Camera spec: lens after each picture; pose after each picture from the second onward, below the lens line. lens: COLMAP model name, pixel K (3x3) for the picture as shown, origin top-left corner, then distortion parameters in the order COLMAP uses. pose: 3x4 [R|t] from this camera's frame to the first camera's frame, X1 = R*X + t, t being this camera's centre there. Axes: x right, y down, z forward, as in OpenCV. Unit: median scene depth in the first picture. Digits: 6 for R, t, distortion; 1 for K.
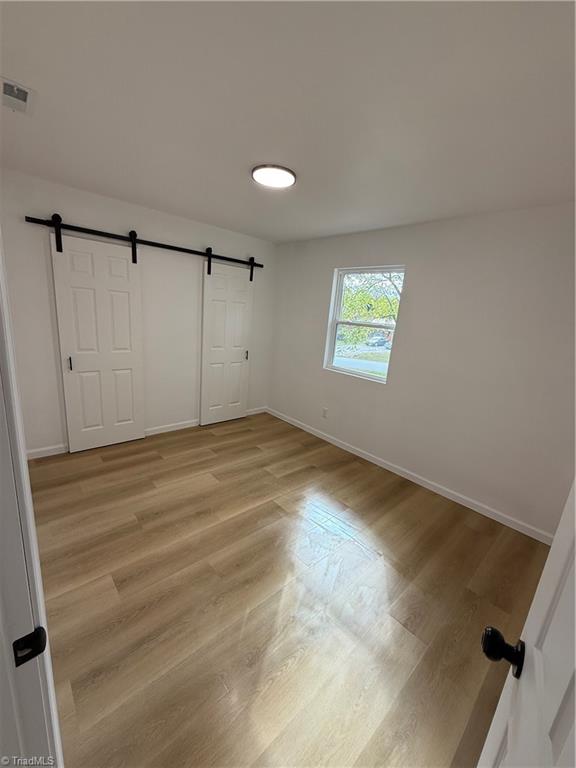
lens RADIAL K [[307.0, 0, 288.0], [0, 307.0, 384.0], [0, 0, 1]] dist [-0.001397, -0.000110]
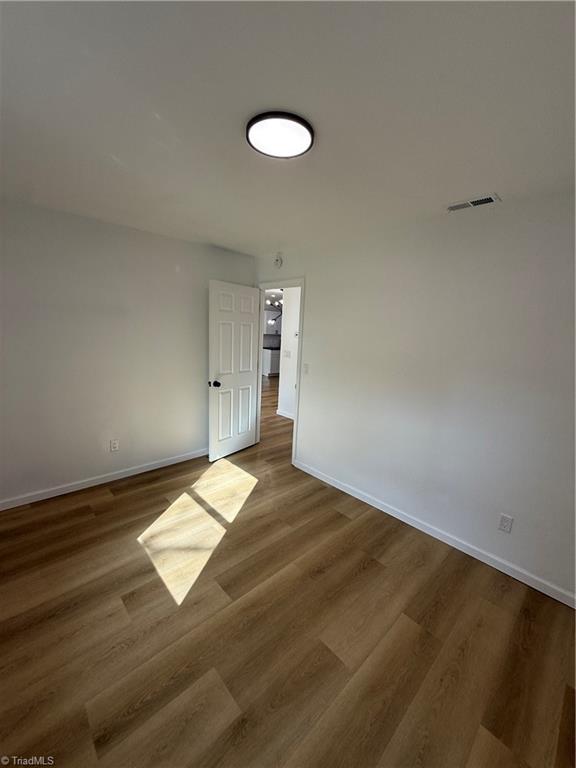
lens RADIAL K [[307.0, 0, 288.0], [0, 307.0, 384.0], [0, 0, 1]] dist [-0.001397, -0.000110]
pose [[-0.991004, -0.126985, -0.042257, -0.091792], [-0.133319, 0.909084, 0.394706, -0.396854], [-0.011706, 0.396789, -0.917835, 1.579812]]
